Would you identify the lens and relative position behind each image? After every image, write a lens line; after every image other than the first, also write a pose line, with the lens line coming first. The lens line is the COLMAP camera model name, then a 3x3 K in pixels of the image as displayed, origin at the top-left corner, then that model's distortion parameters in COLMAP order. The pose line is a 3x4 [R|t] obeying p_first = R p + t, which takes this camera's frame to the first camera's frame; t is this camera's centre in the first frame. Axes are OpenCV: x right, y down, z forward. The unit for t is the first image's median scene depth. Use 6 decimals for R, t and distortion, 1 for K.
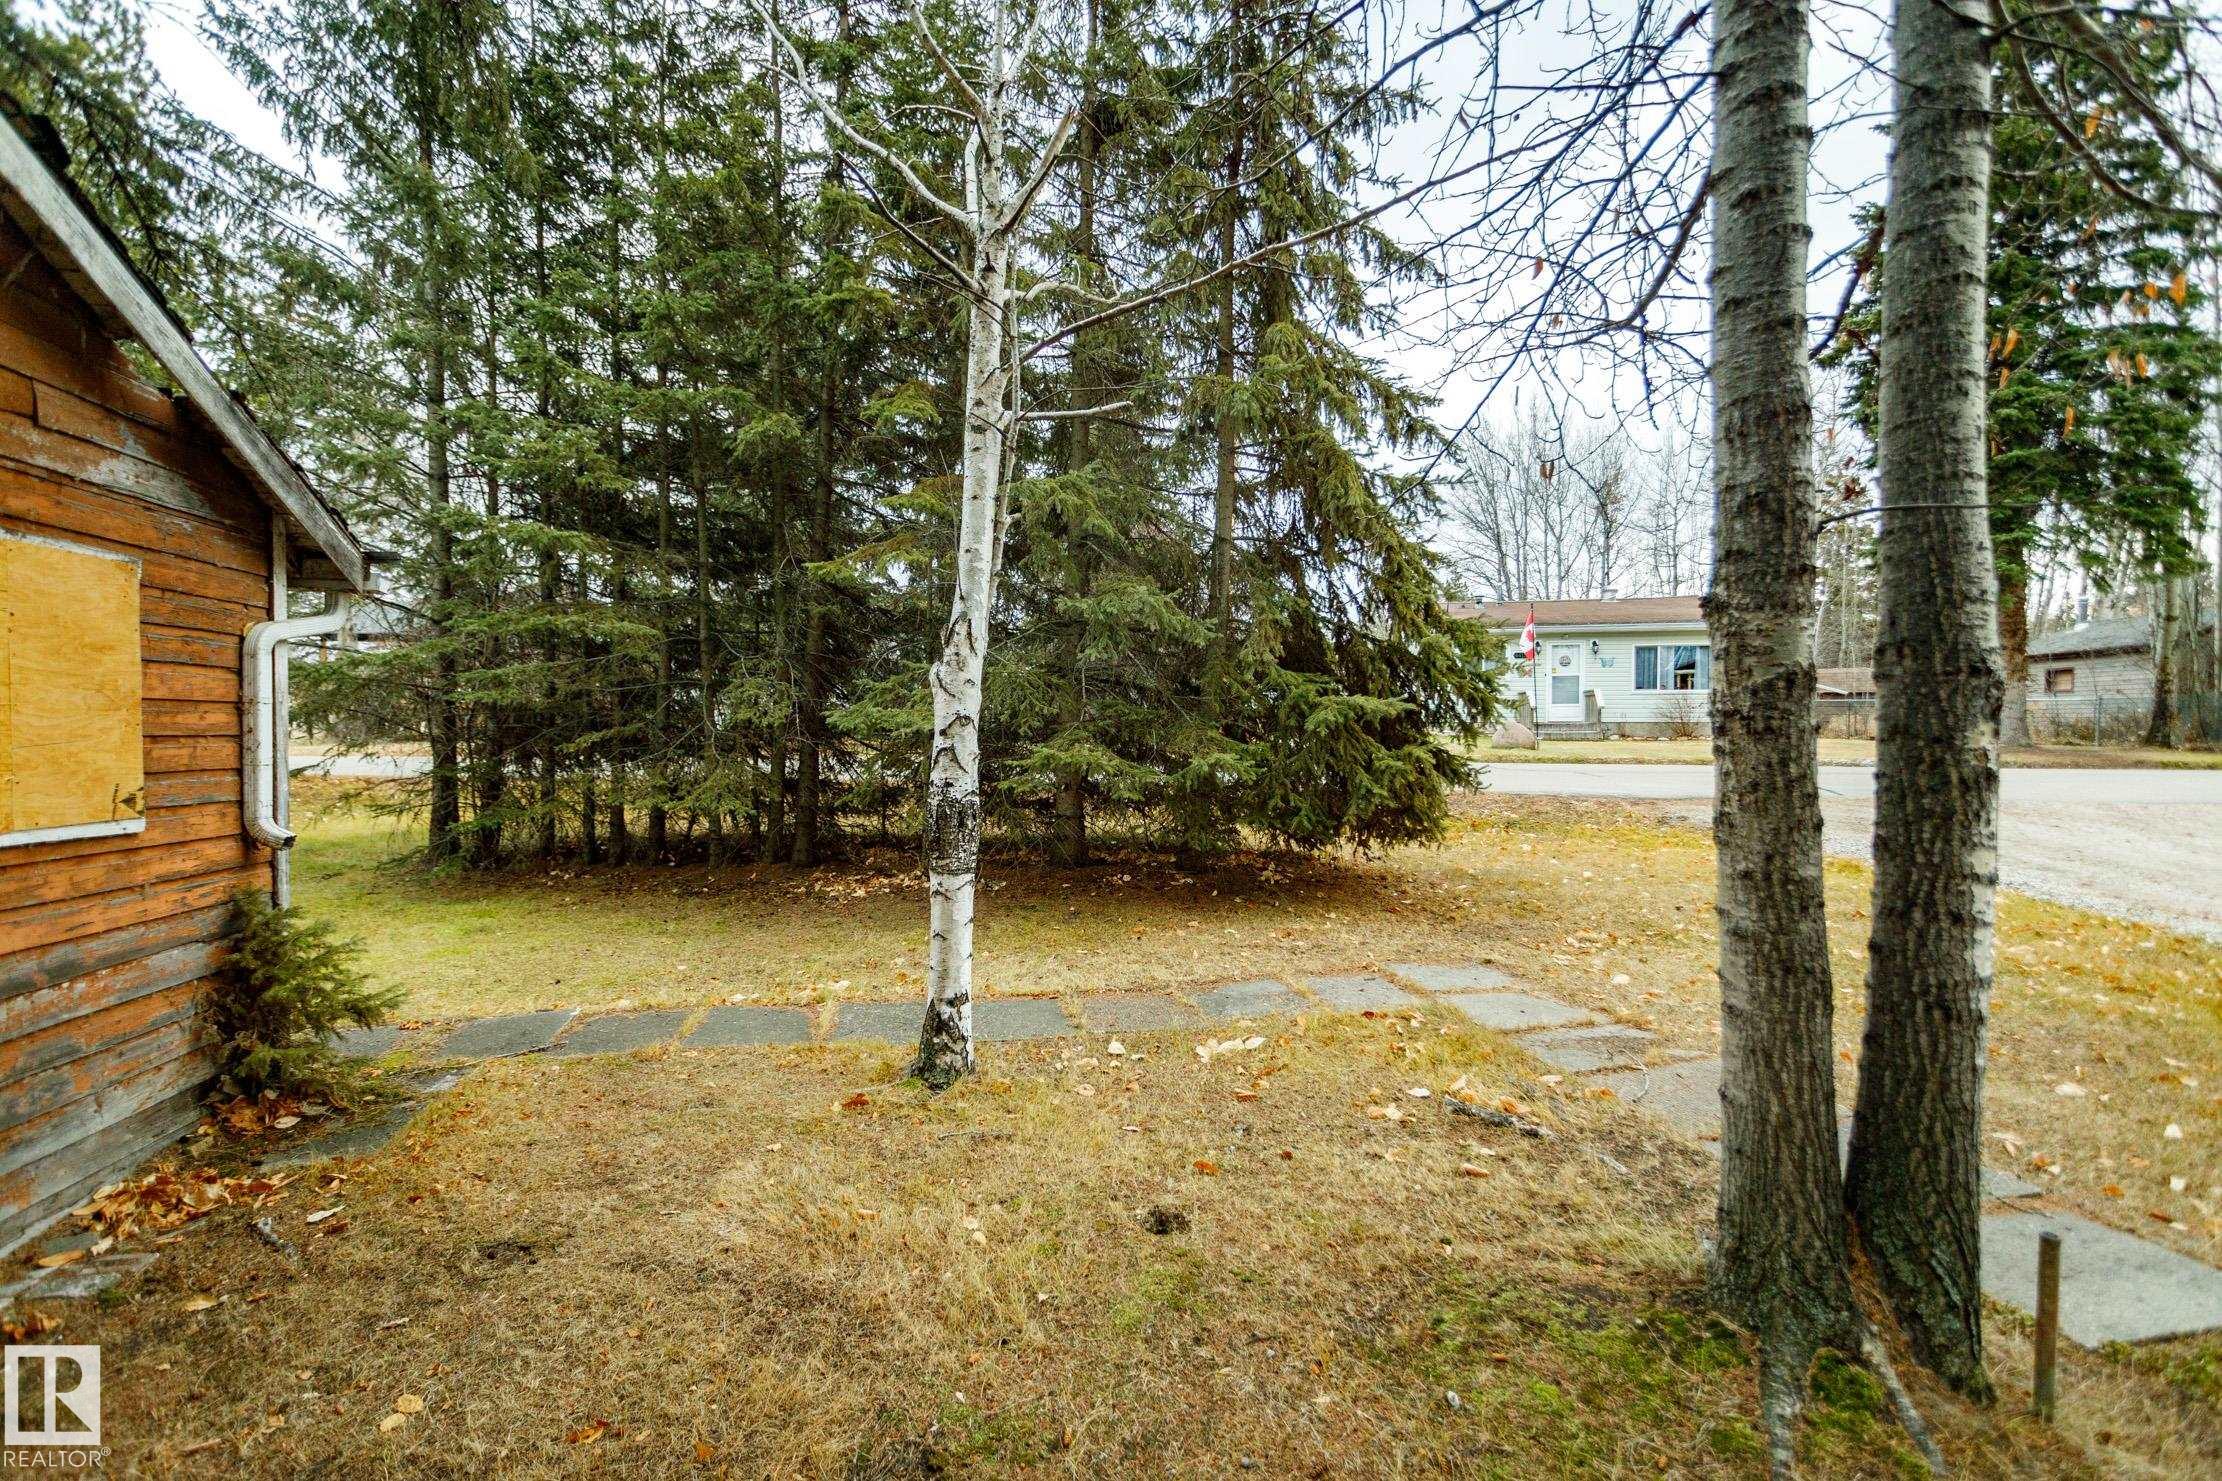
lens RADIAL K [[1038.0, 0, 1105.8], [0, 1038.0, 751.6], [0, 0, 1]] dist [0.006380, -0.000161]
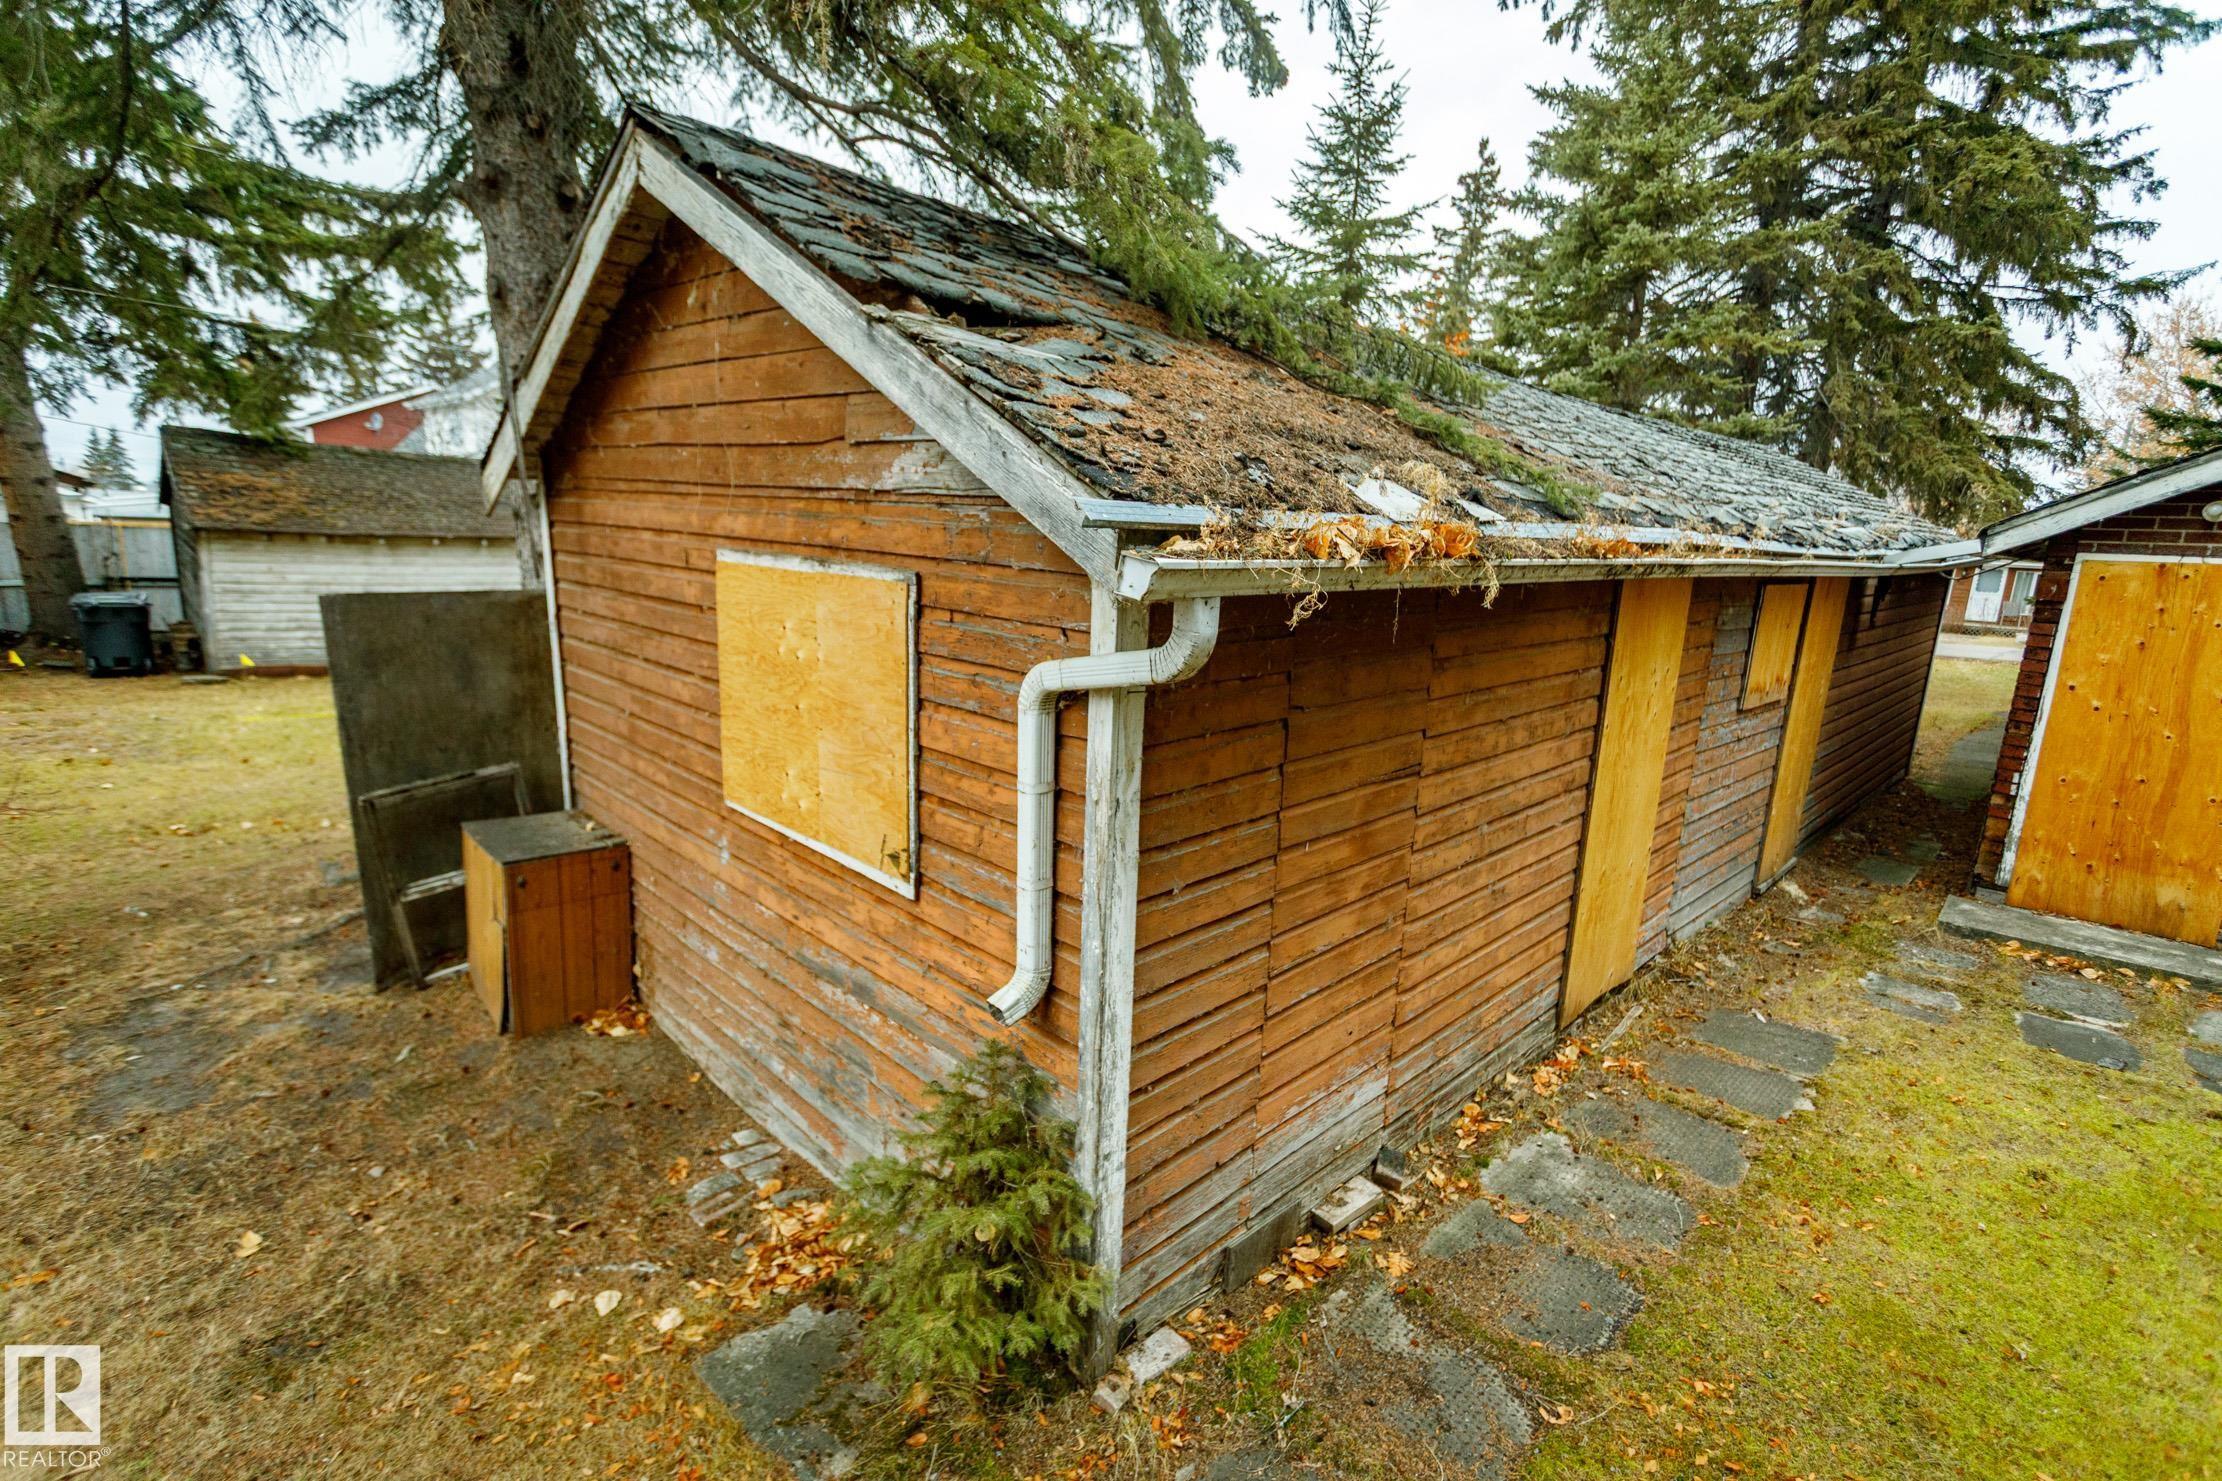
lens RADIAL K [[1038.0, 0, 1109.1], [0, 1038.0, 759.2], [0, 0, 1]] dist [0.006380, -0.000161]
pose [[-0.807557, 0.093231, -0.582374, -0.436822], [-0.057690, 0.970205, 0.235315, -0.185037], [0.586962, 0.223628, -0.778117, 1.320211]]
